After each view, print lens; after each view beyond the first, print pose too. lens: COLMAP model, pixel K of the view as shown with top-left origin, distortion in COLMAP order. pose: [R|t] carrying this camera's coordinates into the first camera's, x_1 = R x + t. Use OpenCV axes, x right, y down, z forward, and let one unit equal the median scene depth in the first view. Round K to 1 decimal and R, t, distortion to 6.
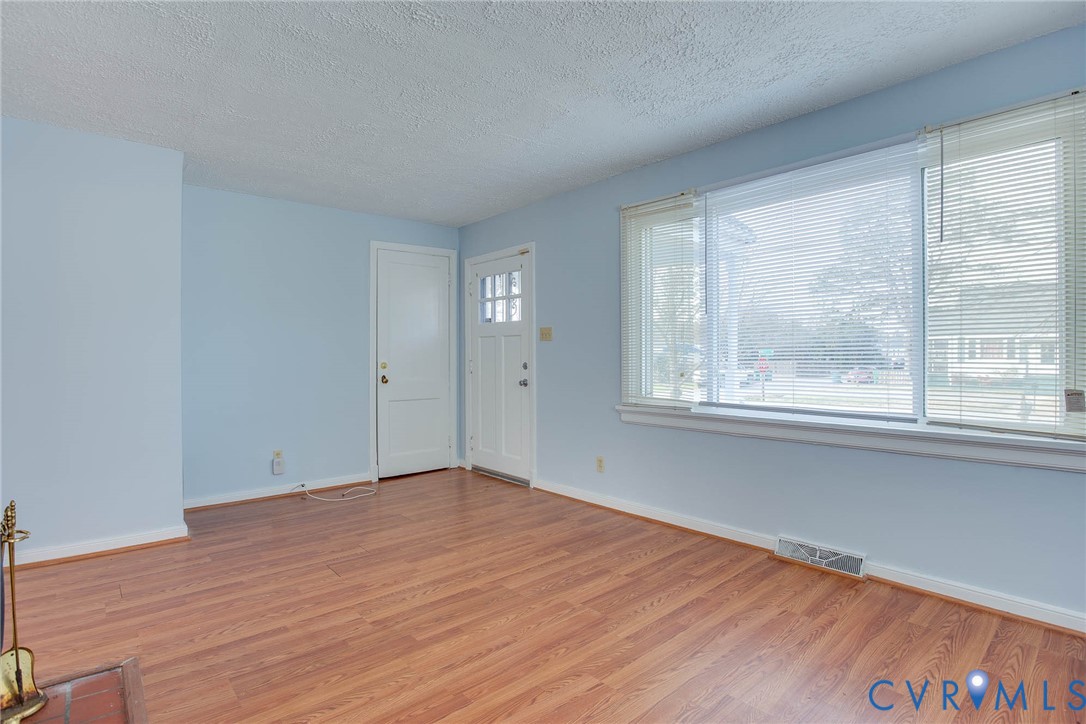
lens RADIAL K [[540.2, 0, 543.0], [0, 540.2, 362.0], [0, 0, 1]] dist [-0.090556, 0.036717]
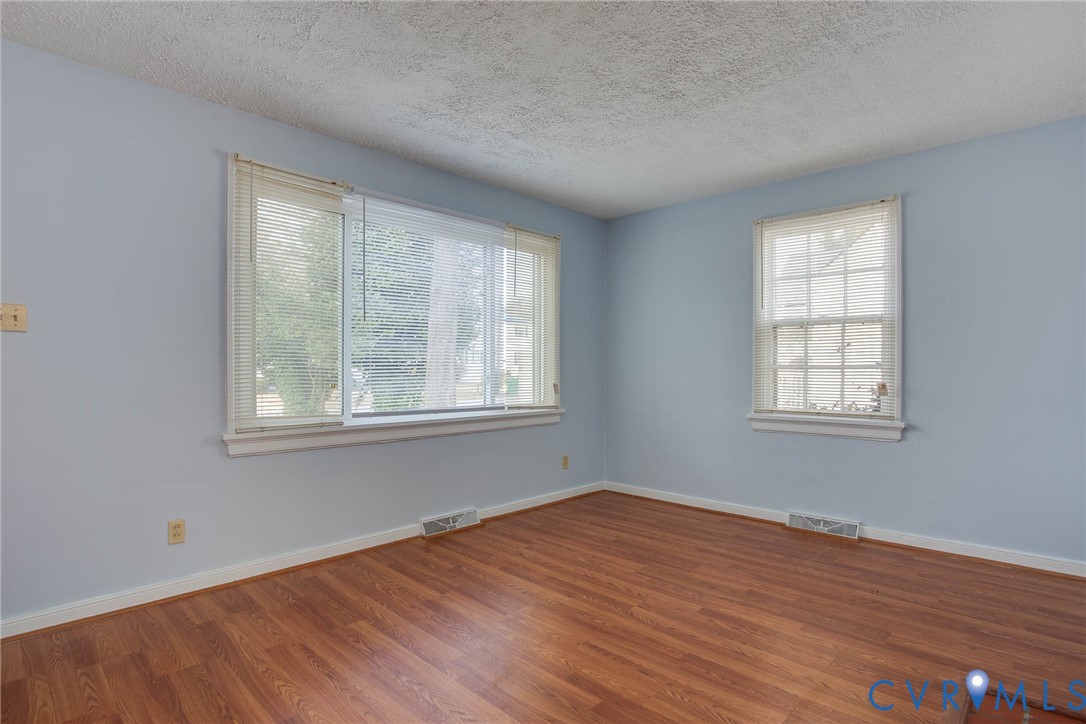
lens RADIAL K [[553.5, 0, 554.9], [0, 553.5, 372.2], [0, 0, 1]] dist [-0.024235, 0.000615]
pose [[-0.096278, -0.006933, 0.995330, -0.739217], [0.004327, 0.999963, 0.007384, -0.004637], [-0.995345, 0.005018, -0.096245, 0.772990]]
